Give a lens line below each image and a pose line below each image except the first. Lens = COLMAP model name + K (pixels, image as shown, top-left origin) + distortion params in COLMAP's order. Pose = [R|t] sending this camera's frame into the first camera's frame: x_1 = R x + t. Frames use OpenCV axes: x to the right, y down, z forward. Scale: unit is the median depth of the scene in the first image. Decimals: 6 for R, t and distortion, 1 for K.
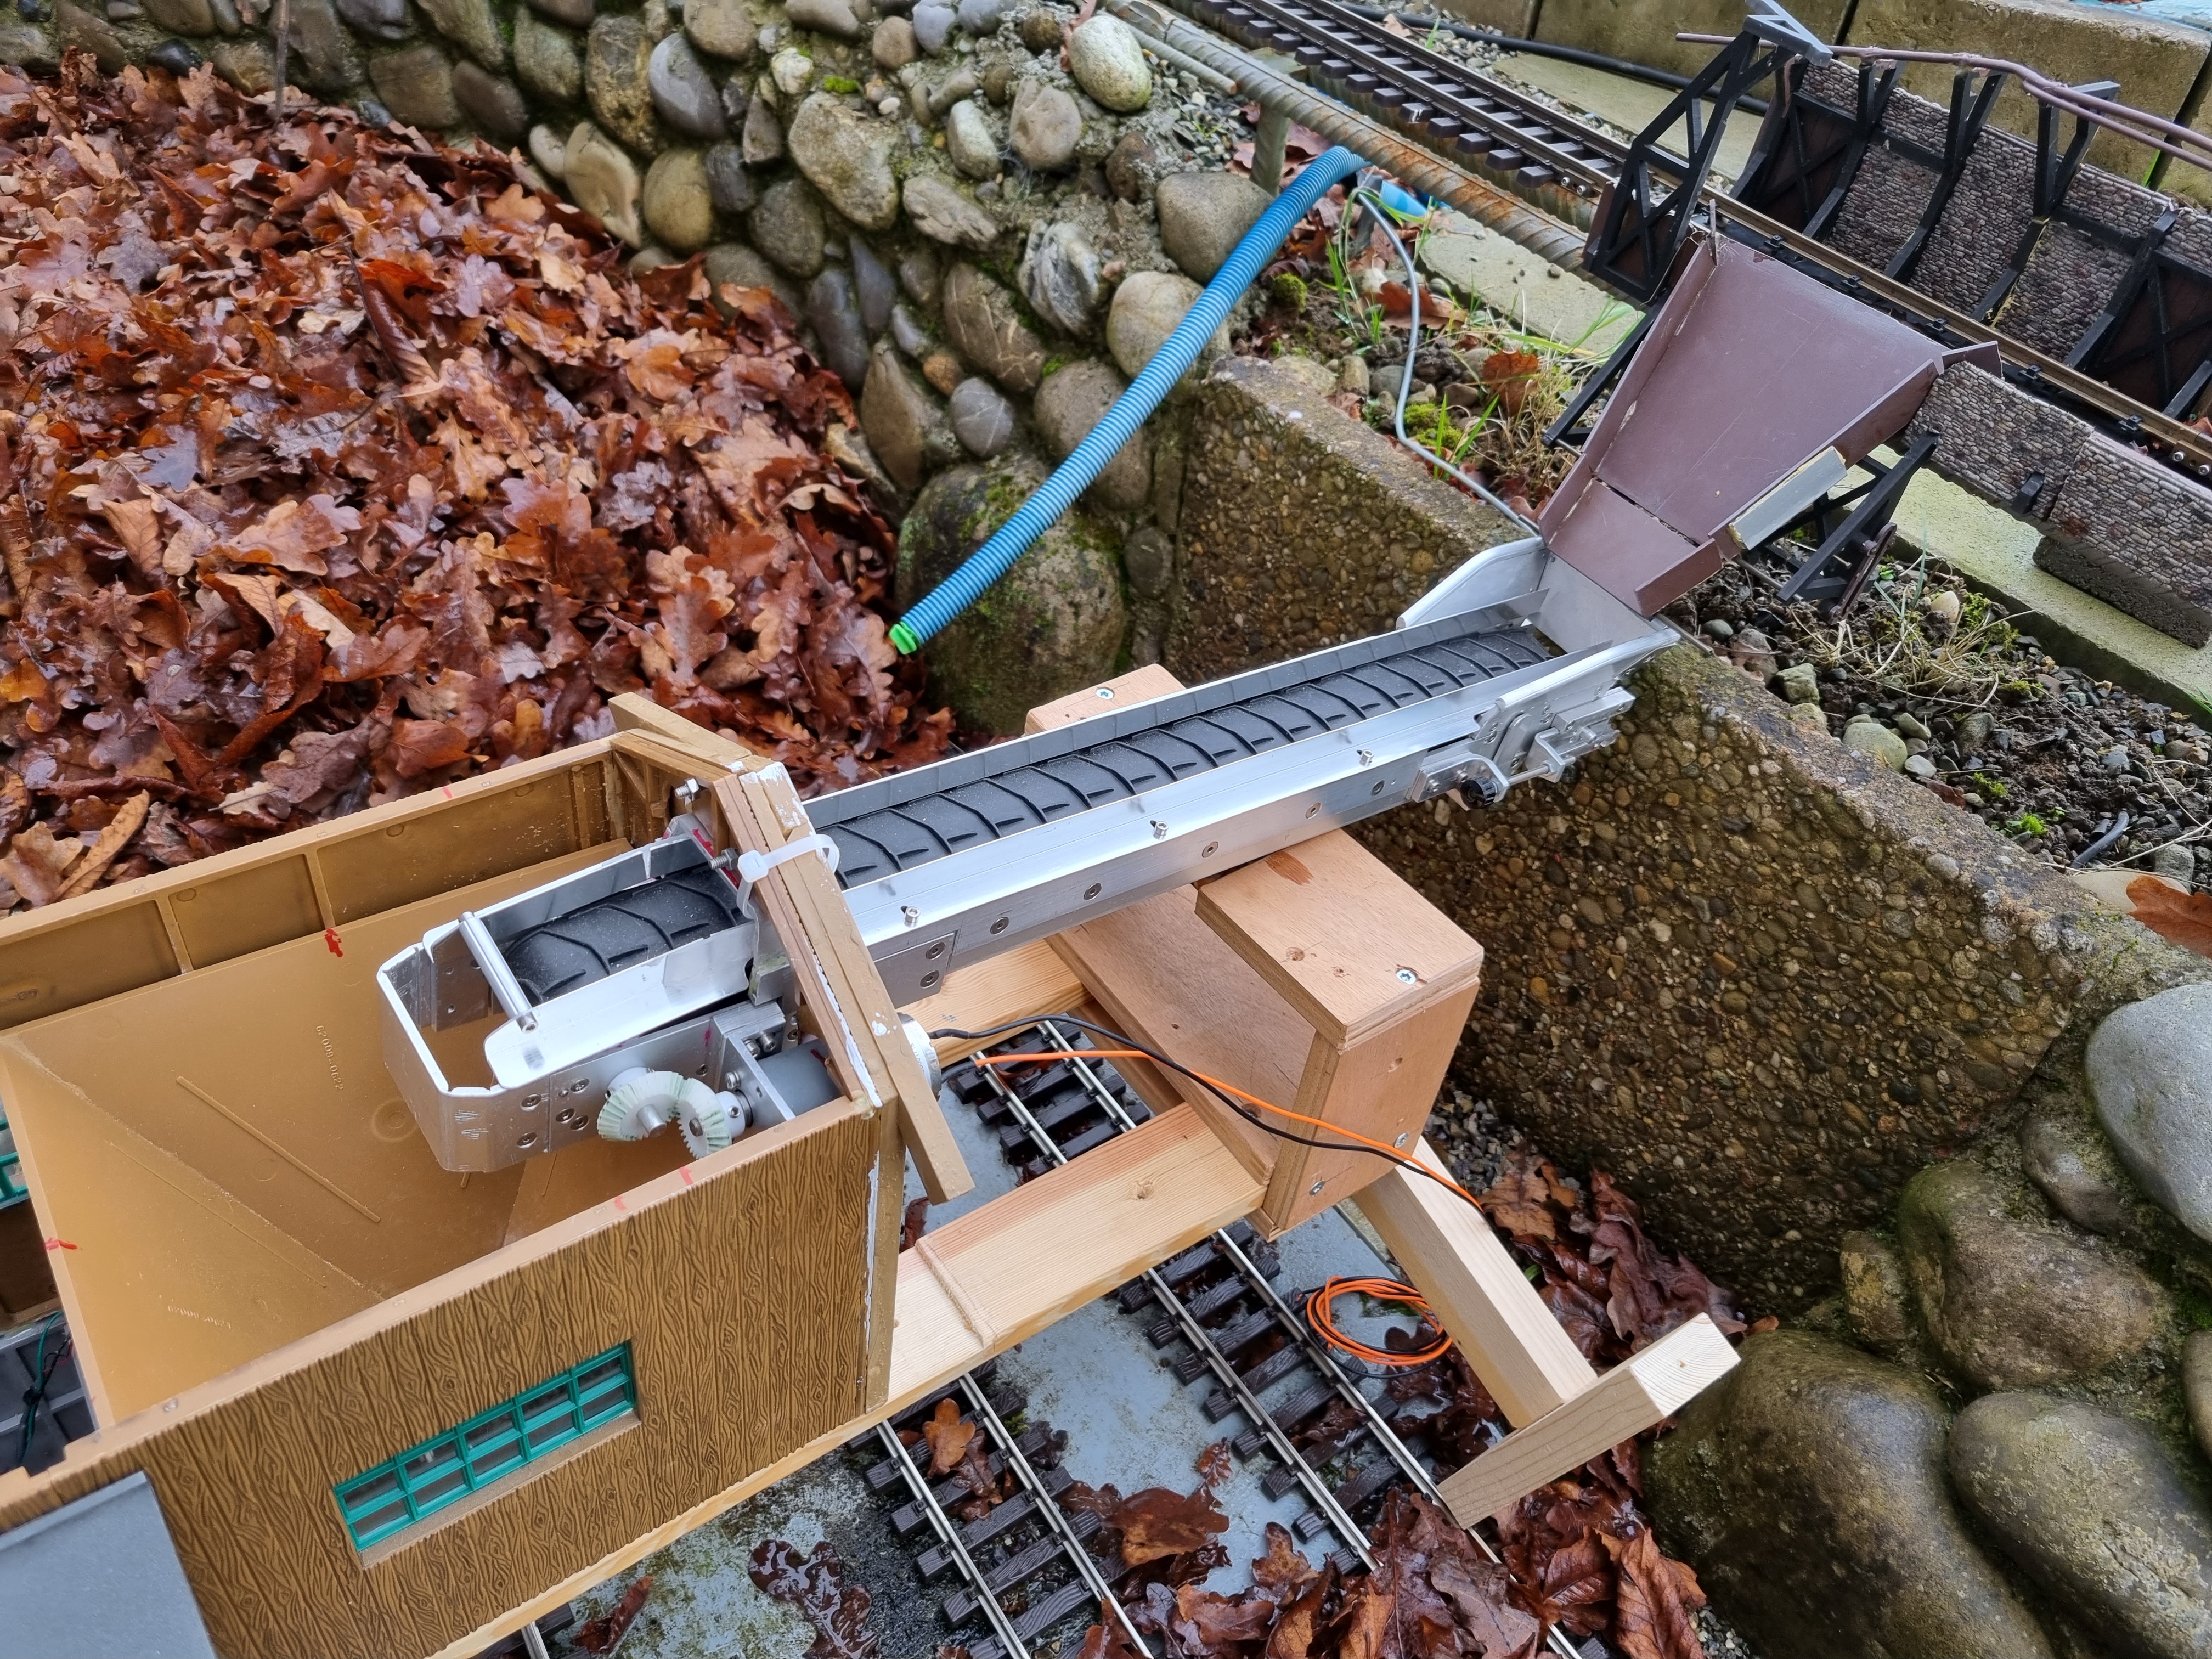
lens RADIAL K [[1671.3, 0, 1105.3], [0, 1671.3, 827.1], [0, 0, 1]] dist [0.002131, 0.004942]
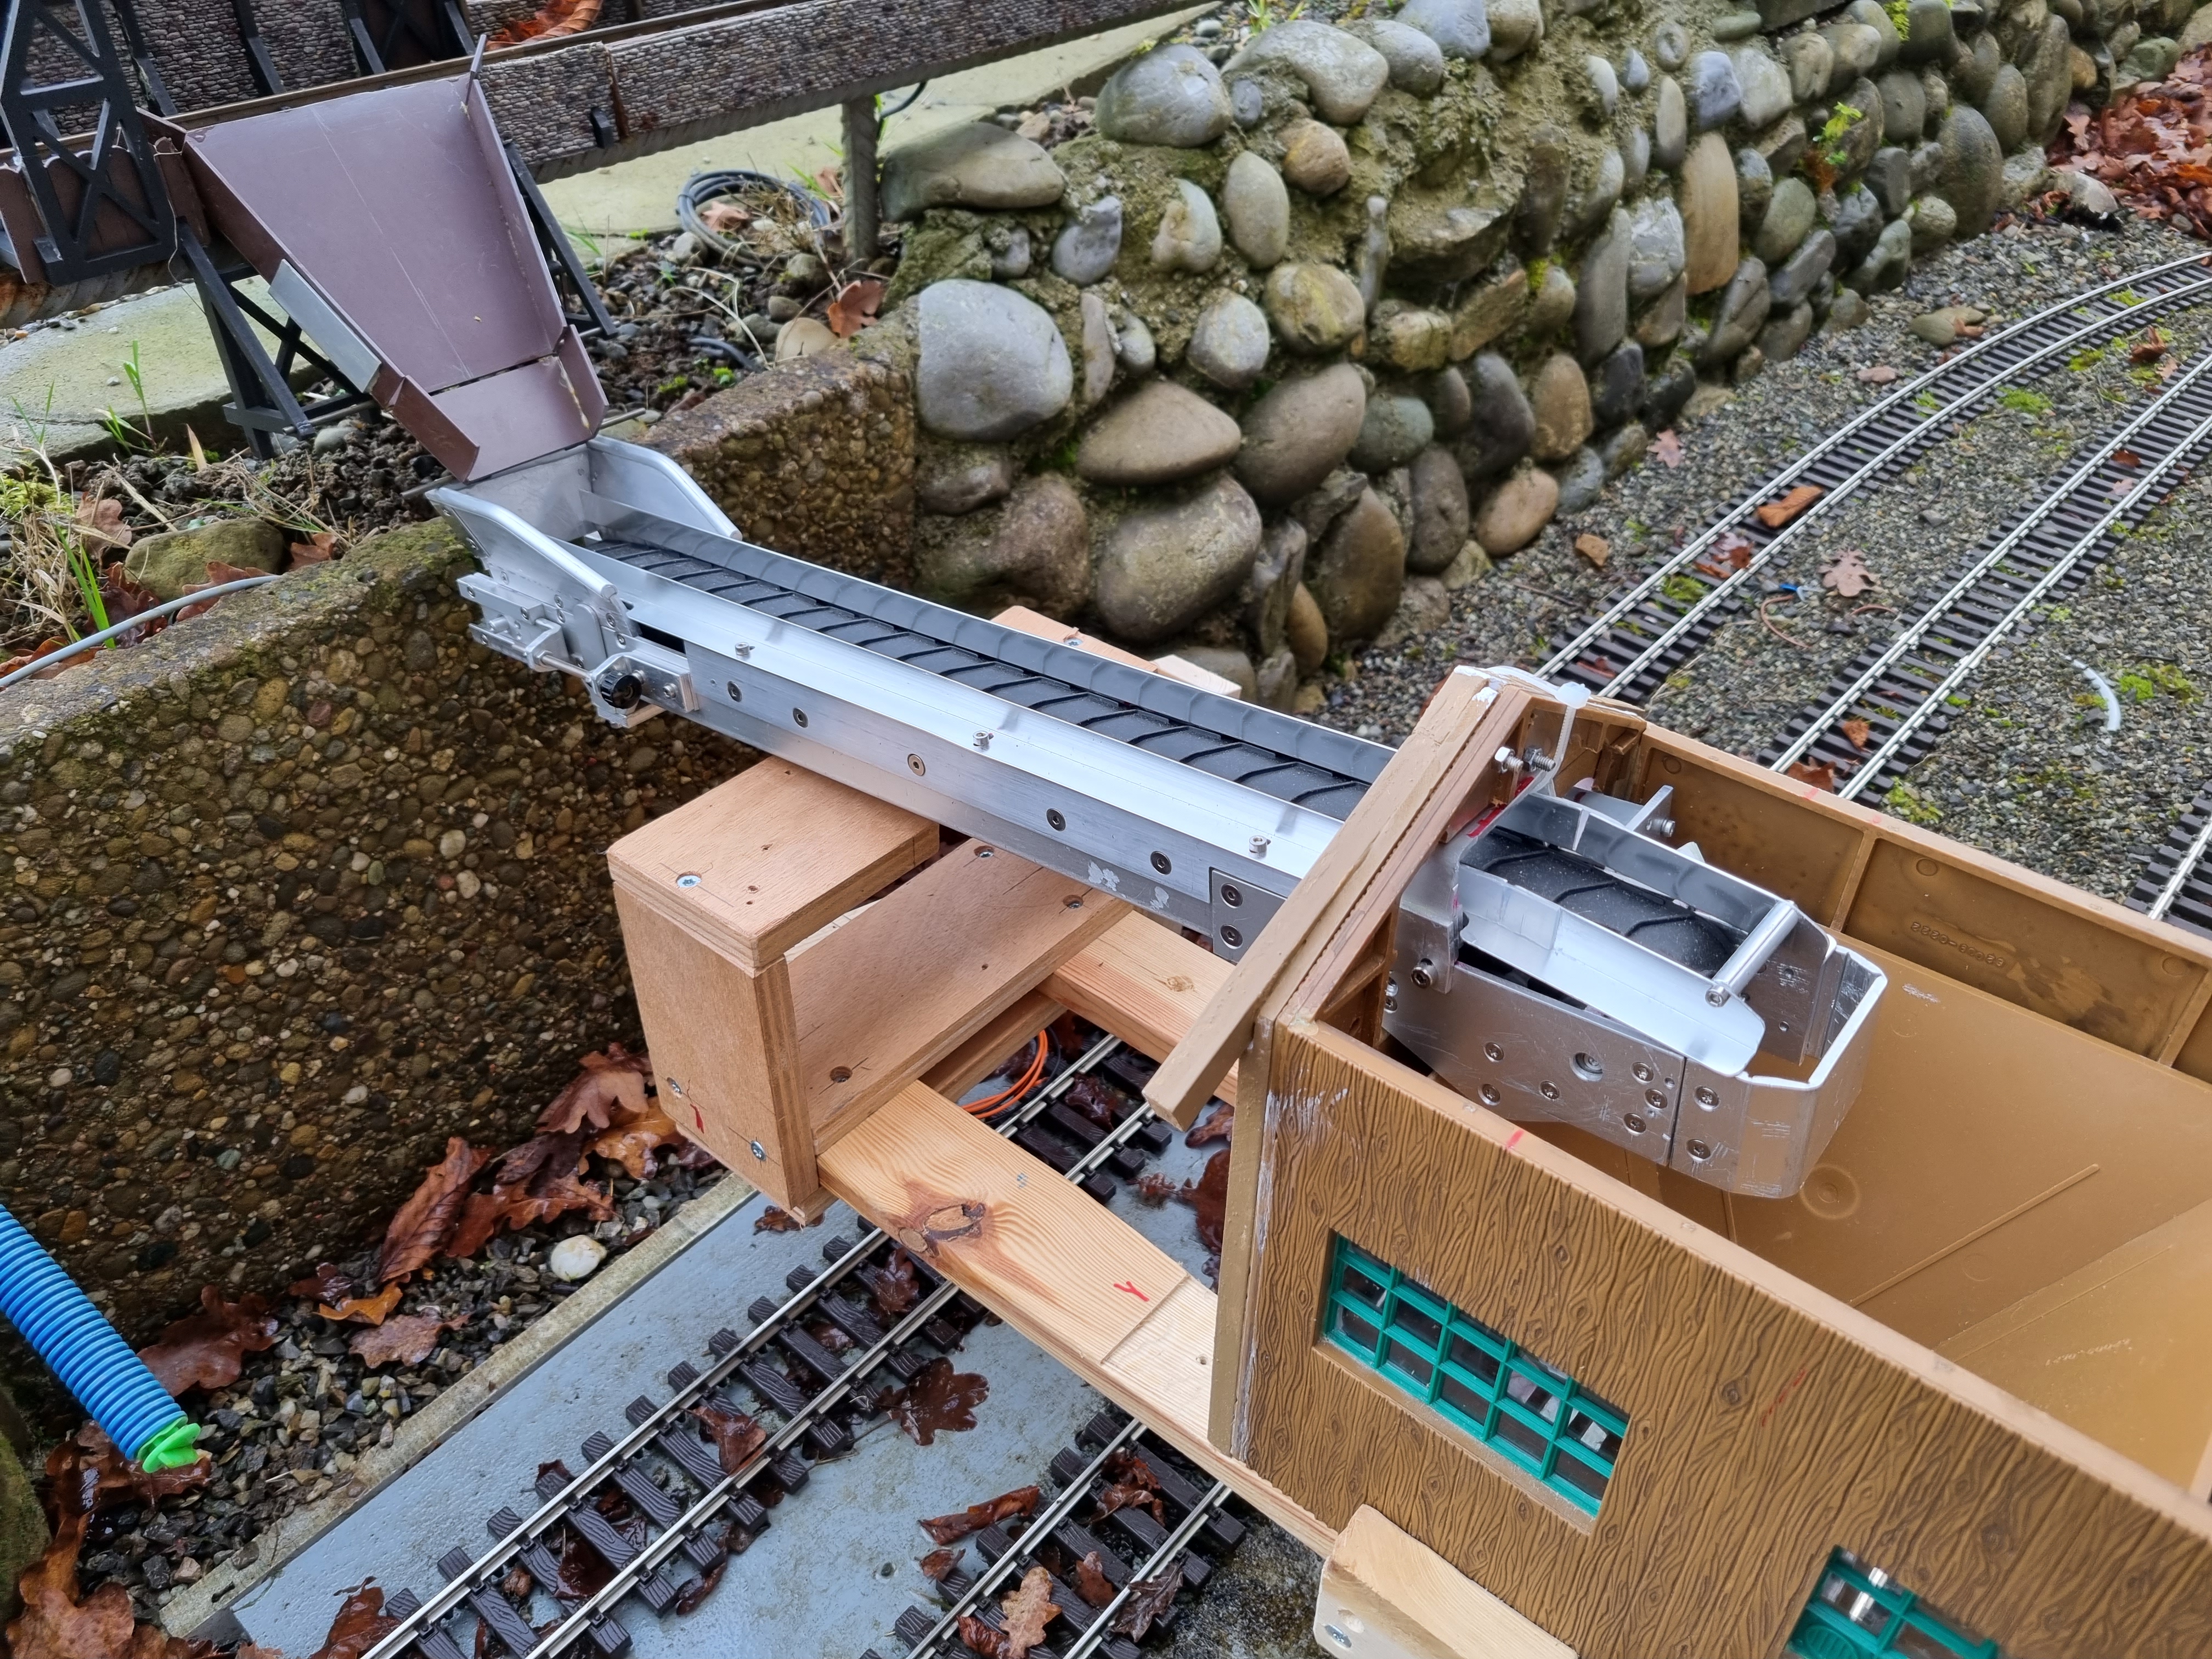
lens RADIAL K [[1671.3, 0, 1103.7], [0, 1671.3, 831.2], [0, 0, 1]] dist [0.002131, 0.004942]
pose [[-0.245084, -0.678000, 0.693000, -0.555713], [0.625719, 0.435377, 0.647243, -0.459892], [-0.740547, 0.592252, 0.317533, 0.616512]]
